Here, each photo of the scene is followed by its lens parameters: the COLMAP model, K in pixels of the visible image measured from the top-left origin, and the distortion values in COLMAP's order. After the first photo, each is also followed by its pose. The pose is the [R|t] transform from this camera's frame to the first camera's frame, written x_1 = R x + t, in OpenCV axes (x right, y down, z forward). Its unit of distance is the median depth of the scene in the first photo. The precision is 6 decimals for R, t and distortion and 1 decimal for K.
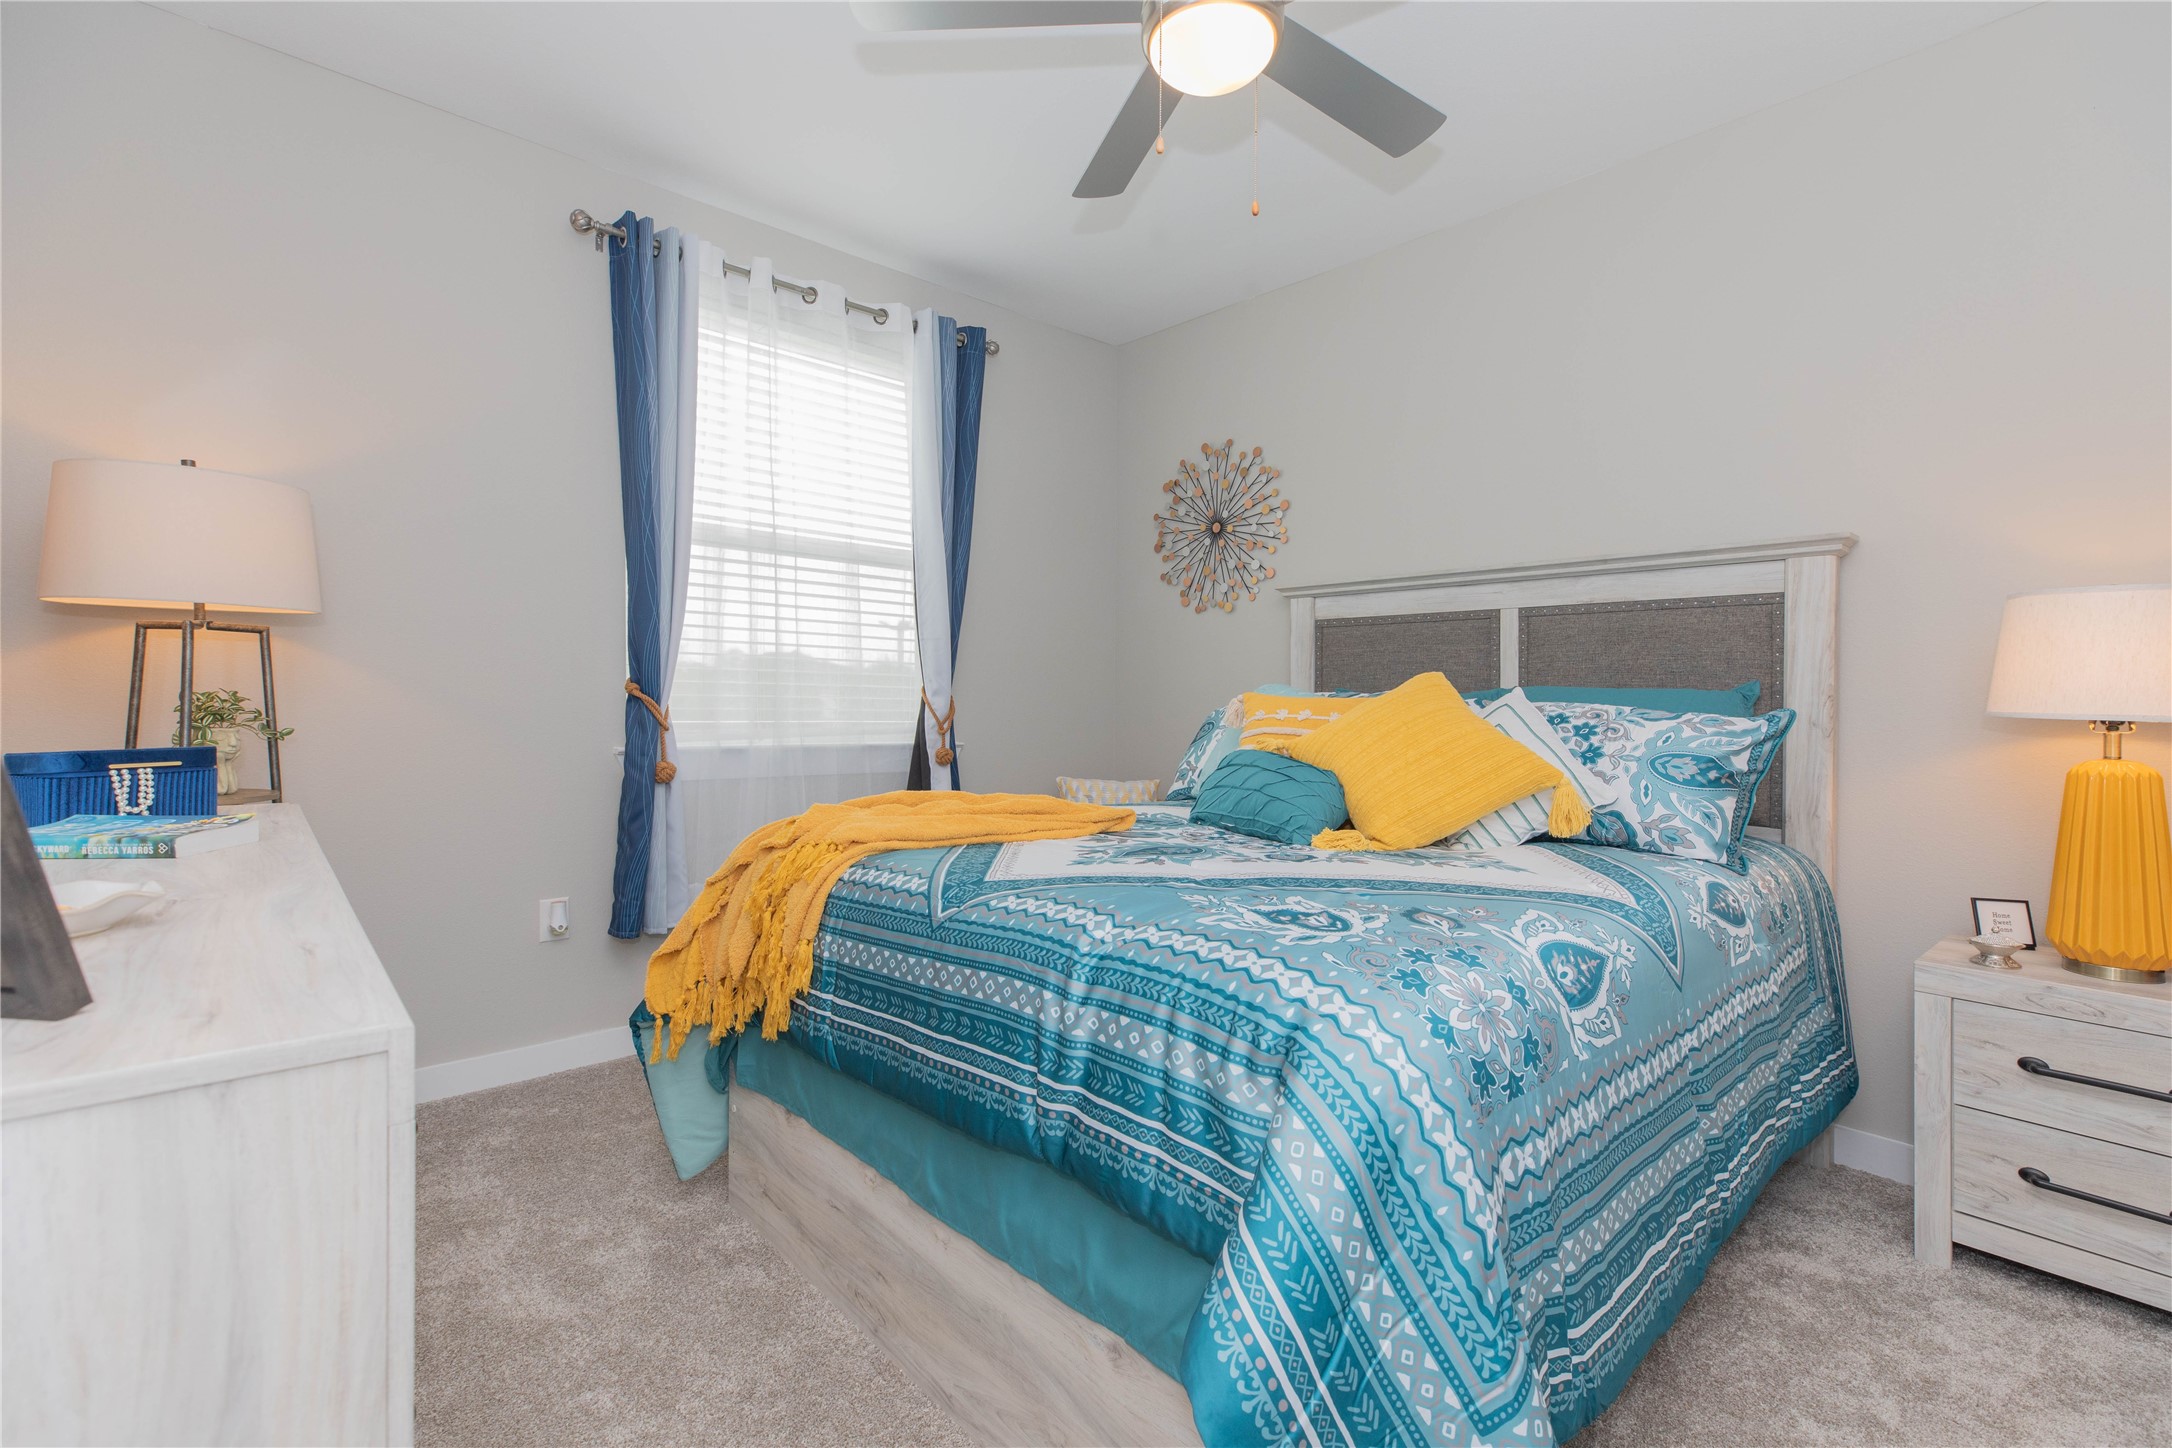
lens RADIAL K [[1001.5, 0, 1095.8], [0, 1001.5, 735.4], [0, 0, 1]] dist [0.008397, 0.001268]
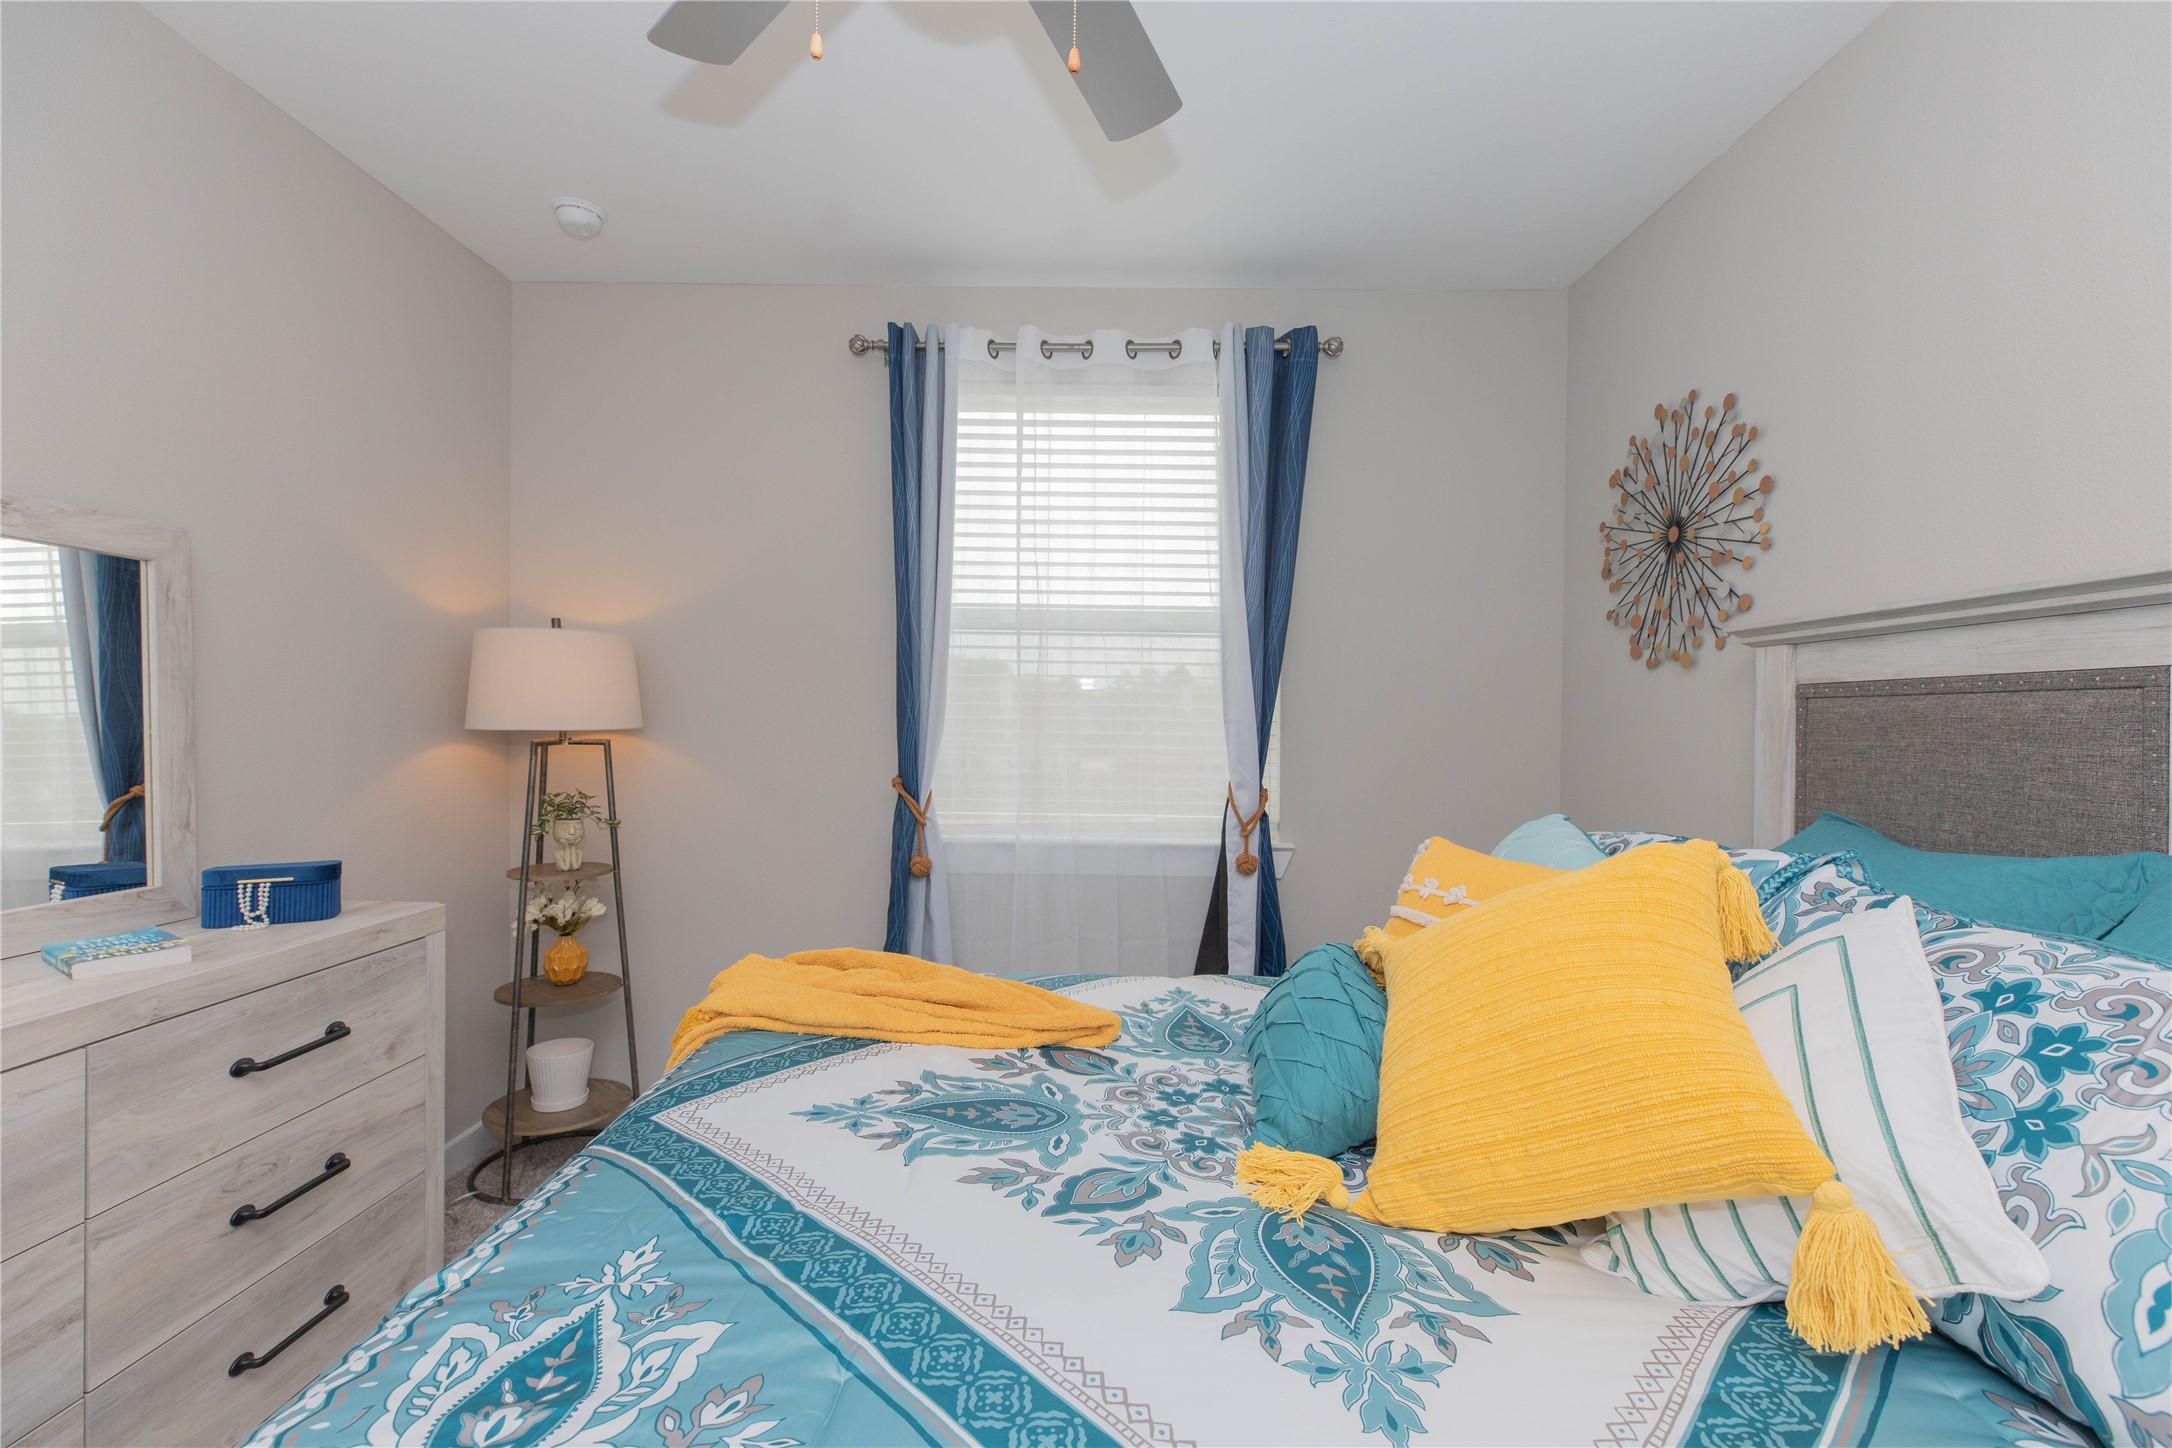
lens RADIAL K [[1001.5, 0, 1095.8], [0, 1001.5, 735.4], [0, 0, 1]] dist [0.008397, 0.001268]
pose [[0.728769, 0.007191, -0.684722, 0.324739], [-0.022734, 0.999648, -0.013697, -0.071278], [0.684382, 0.025549, 0.728676, 0.328587]]
